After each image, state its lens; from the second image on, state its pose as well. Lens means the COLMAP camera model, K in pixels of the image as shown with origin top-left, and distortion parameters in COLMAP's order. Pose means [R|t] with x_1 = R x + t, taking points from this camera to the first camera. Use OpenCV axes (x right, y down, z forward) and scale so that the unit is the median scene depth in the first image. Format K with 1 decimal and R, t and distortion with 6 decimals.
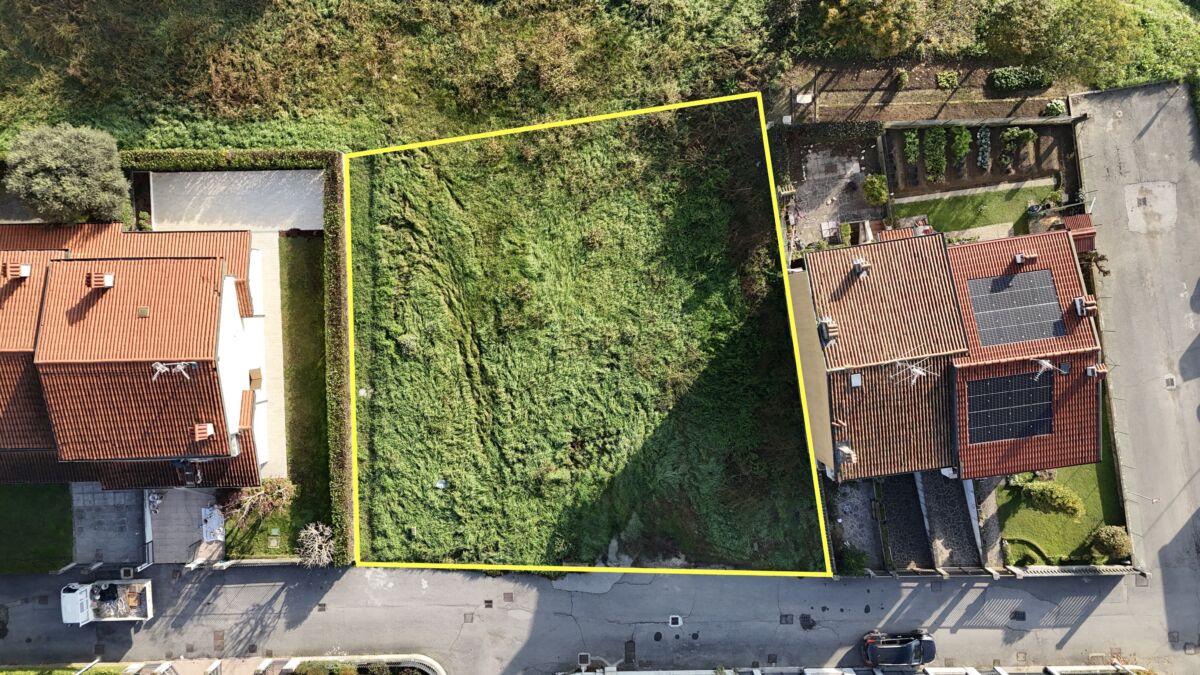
lens RADIAL K [[877.4, 0, 596.6], [0, 877.4, 340.2], [0, 0, 1]] dist [0.097814, -0.104811]
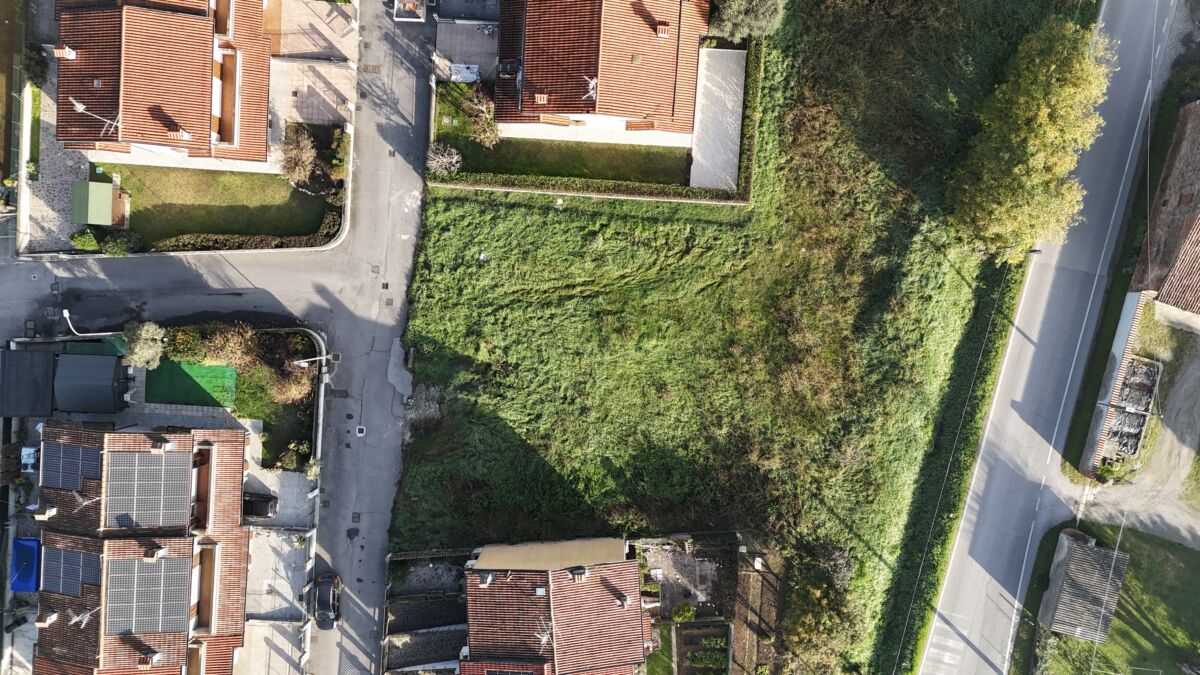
lens RADIAL K [[875.8, 0, 593.3], [0, 875.8, 337.8], [0, 0, 1]] dist [0.137554, -0.233495]
pose [[-0.082937, 0.995452, 0.046861, -0.134092], [-0.996474, -0.082240, -0.016611, 0.016421], [-0.012682, -0.048073, 0.998763, -0.272115]]
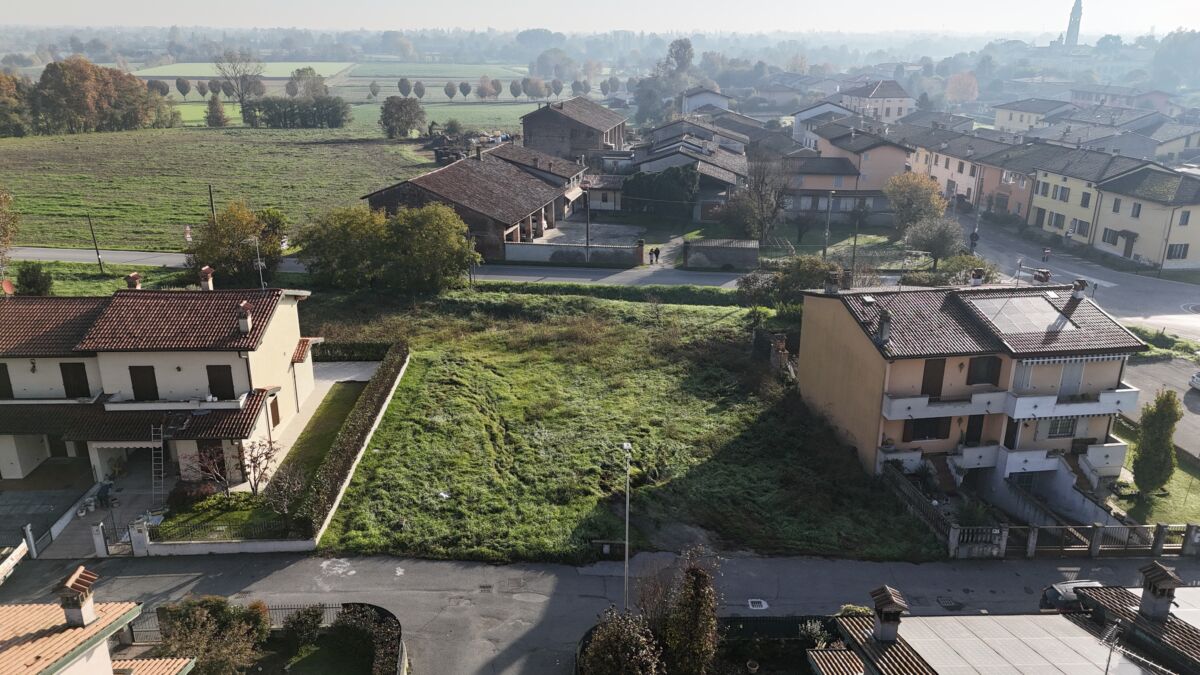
lens RADIAL K [[877.4, 0, 596.6], [0, 877.4, 340.2], [0, 0, 1]] dist [0.097814, -0.104811]
pose [[0.999932, 0.003305, 0.011184, -0.043705], [0.009690, 0.298201, -0.954454, 0.920850], [-0.006490, 0.954497, 0.298149, 0.614210]]
